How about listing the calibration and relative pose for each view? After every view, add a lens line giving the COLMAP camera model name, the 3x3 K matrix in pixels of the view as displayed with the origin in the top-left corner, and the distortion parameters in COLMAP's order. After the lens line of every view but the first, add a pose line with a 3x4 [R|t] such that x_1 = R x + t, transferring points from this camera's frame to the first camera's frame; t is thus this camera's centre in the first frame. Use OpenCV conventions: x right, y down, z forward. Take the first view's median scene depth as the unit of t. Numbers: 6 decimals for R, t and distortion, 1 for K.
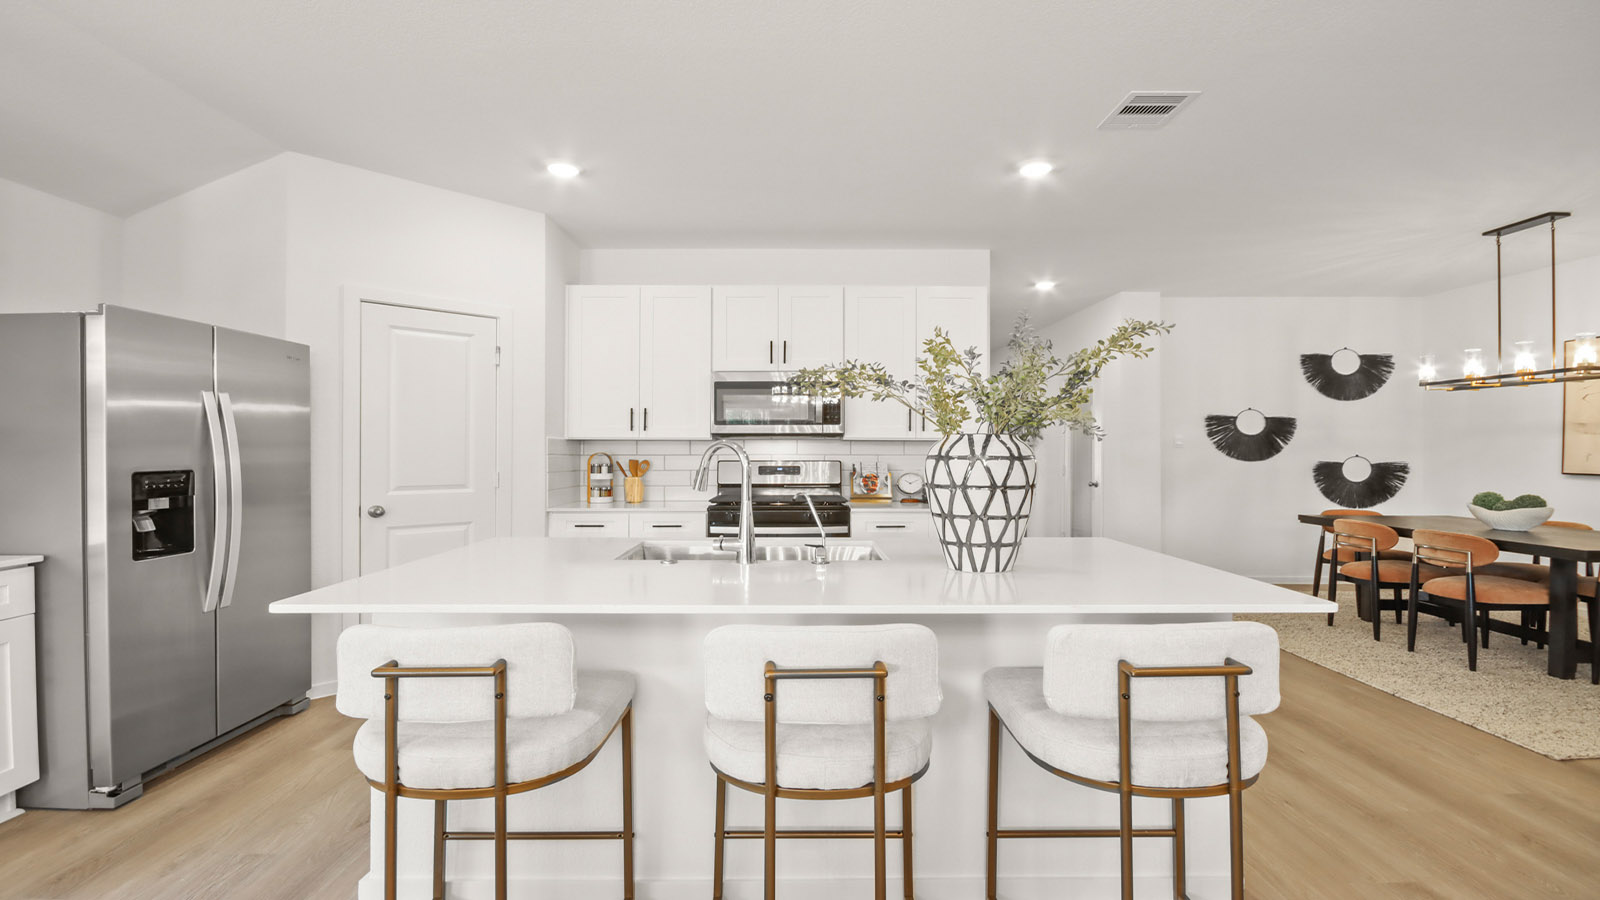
lens RADIAL K [[747.2, 0, 799.0], [0, 747.2, 446.1], [0, 0, 1]] dist [0.009140, -0.010219]
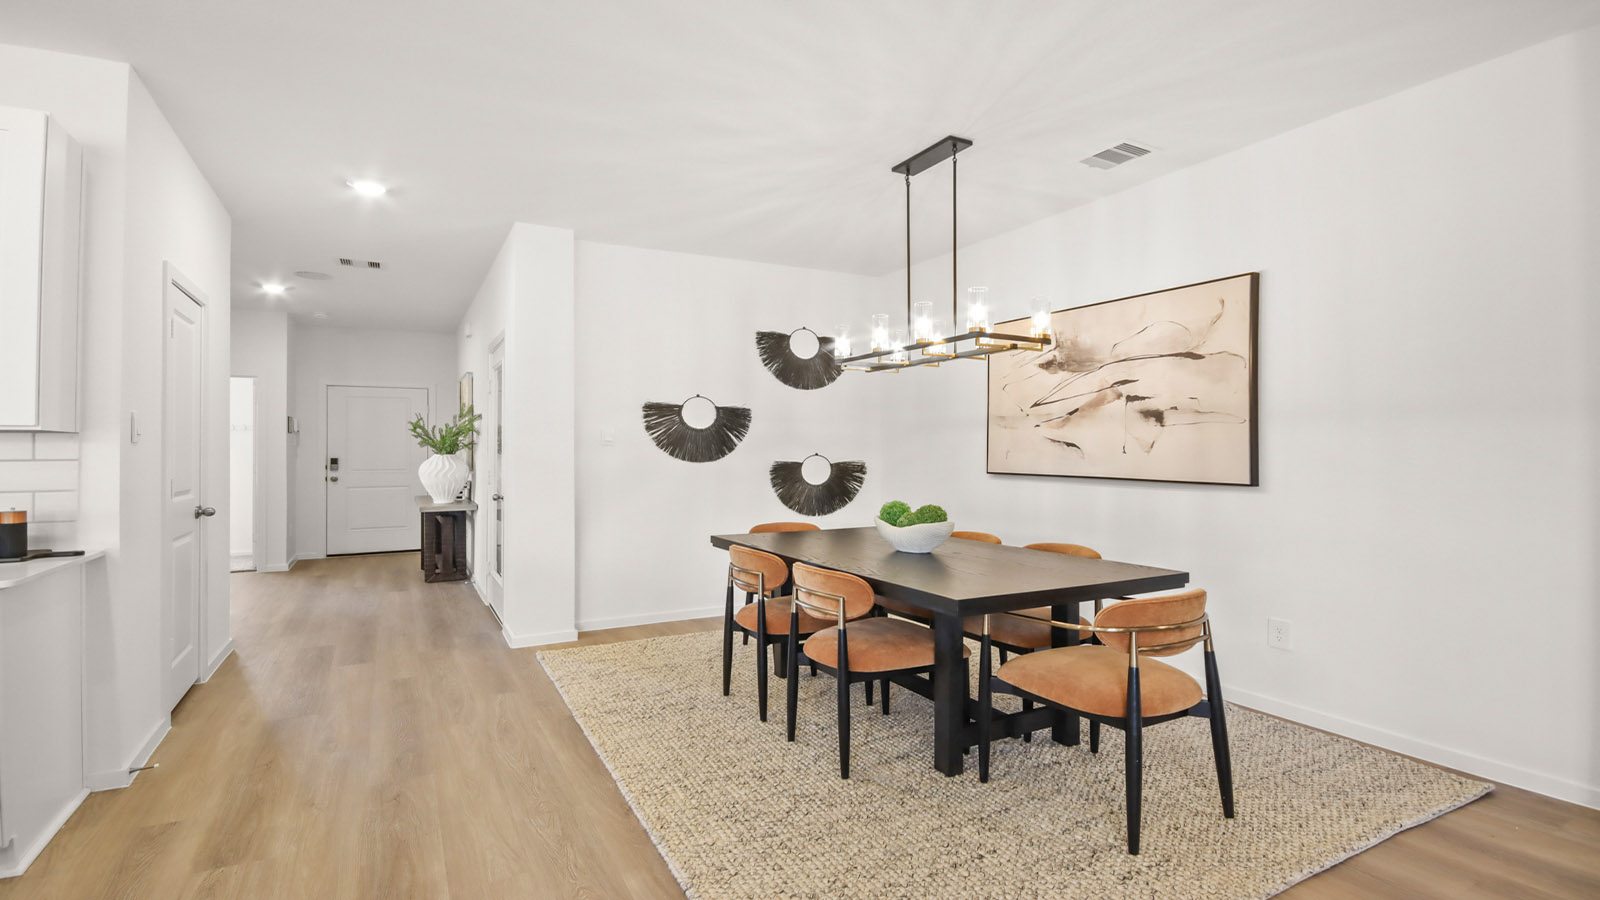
lens RADIAL K [[747.2, 0, 796.1], [0, 747.2, 435.5], [0, 0, 1]] dist [0.009140, -0.010219]
pose [[0.885472, 0.003885, 0.464676, 0.463888], [0.002742, 0.999904, -0.013584, 0.004275], [-0.464684, 0.013303, 0.885377, 0.358759]]
